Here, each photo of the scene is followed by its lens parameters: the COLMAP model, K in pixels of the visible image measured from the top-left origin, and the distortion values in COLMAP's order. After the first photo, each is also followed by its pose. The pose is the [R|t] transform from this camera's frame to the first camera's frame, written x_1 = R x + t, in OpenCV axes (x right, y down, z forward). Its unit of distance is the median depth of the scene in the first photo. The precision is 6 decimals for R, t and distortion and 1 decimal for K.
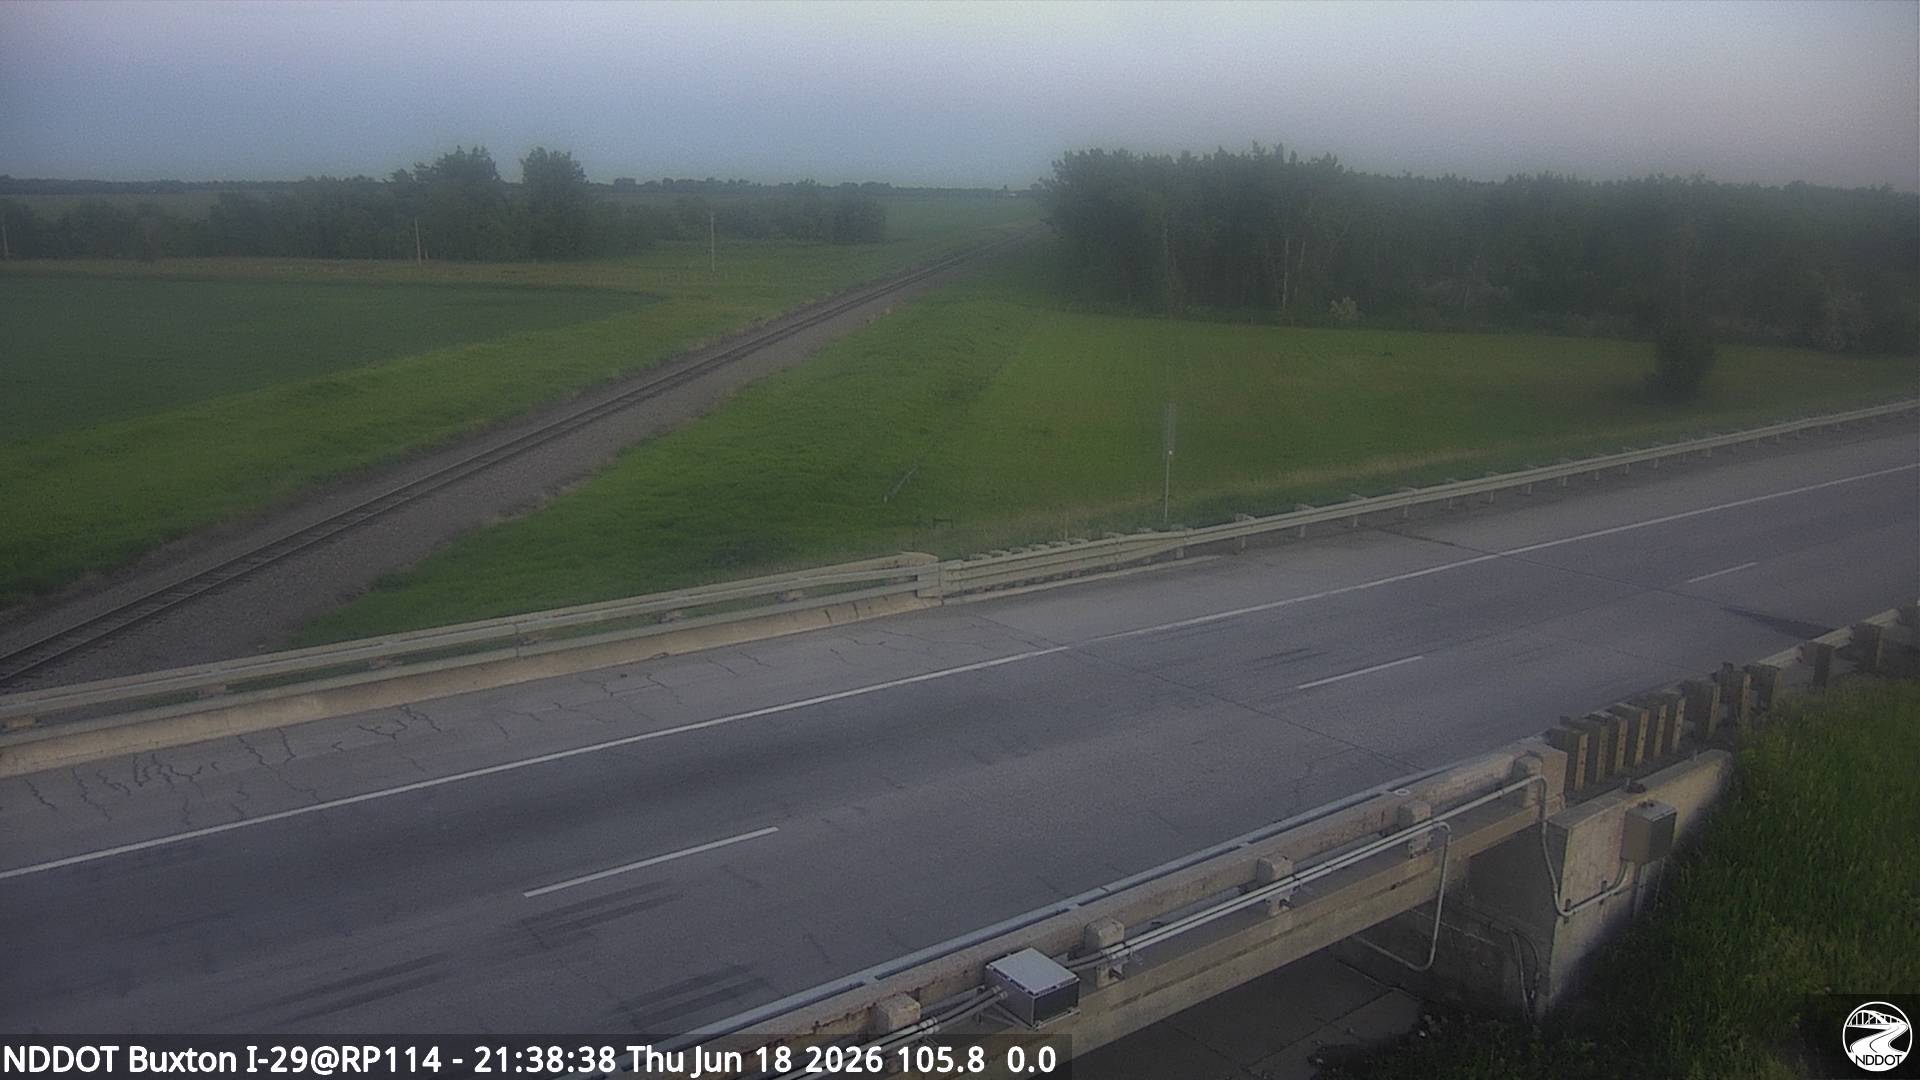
lens RADIAL K [[1553.7, 0, 942.4], [0, 1553.7, 551.0], [0, 0, 1]] dist [-0.084160, 0.071574]
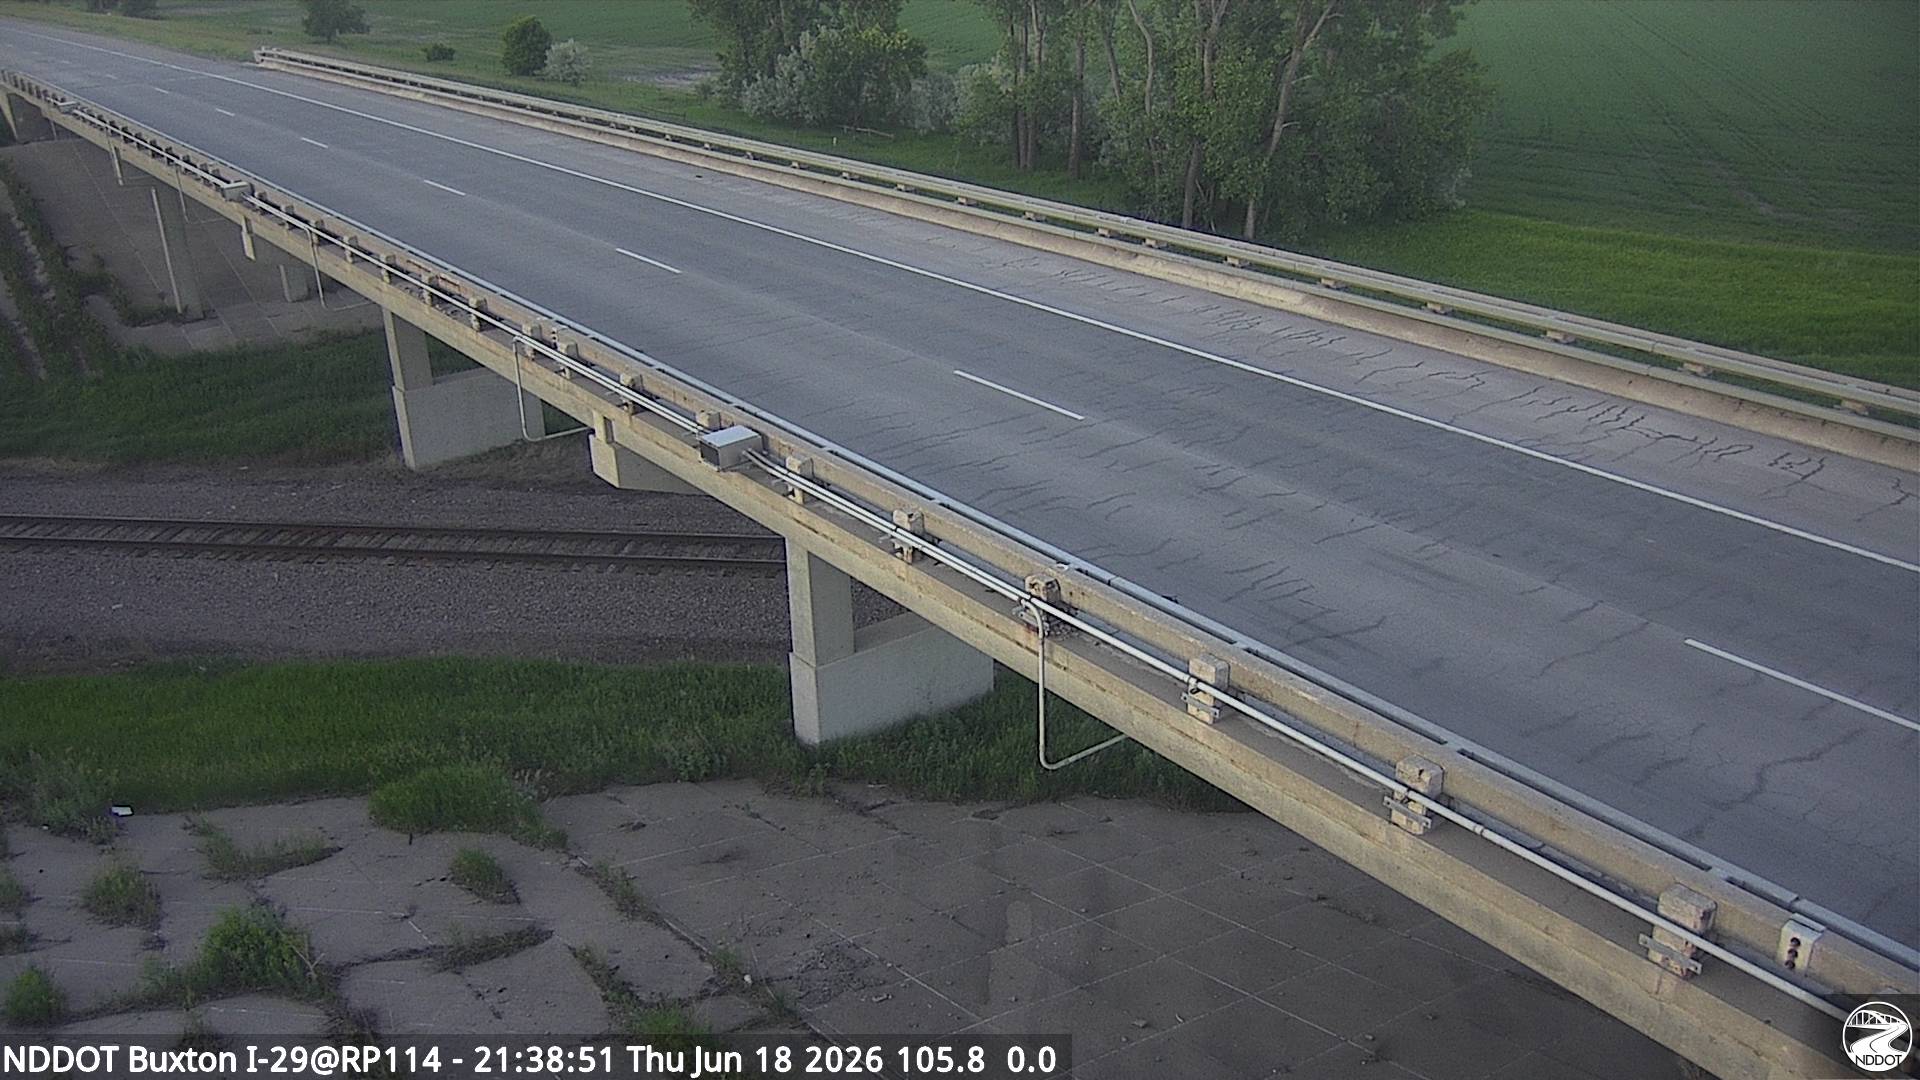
lens RADIAL K [[1553.7, 0, 942.4], [0, 1553.7, 551.0], [0, 0, 1]] dist [-0.084160, 0.071574]
pose [[-0.041490, 0.376490, -0.925491, 1.004710], [-0.198561, 0.904706, 0.376936, -0.158391], [0.979210, 0.199406, 0.037220, 0.795134]]
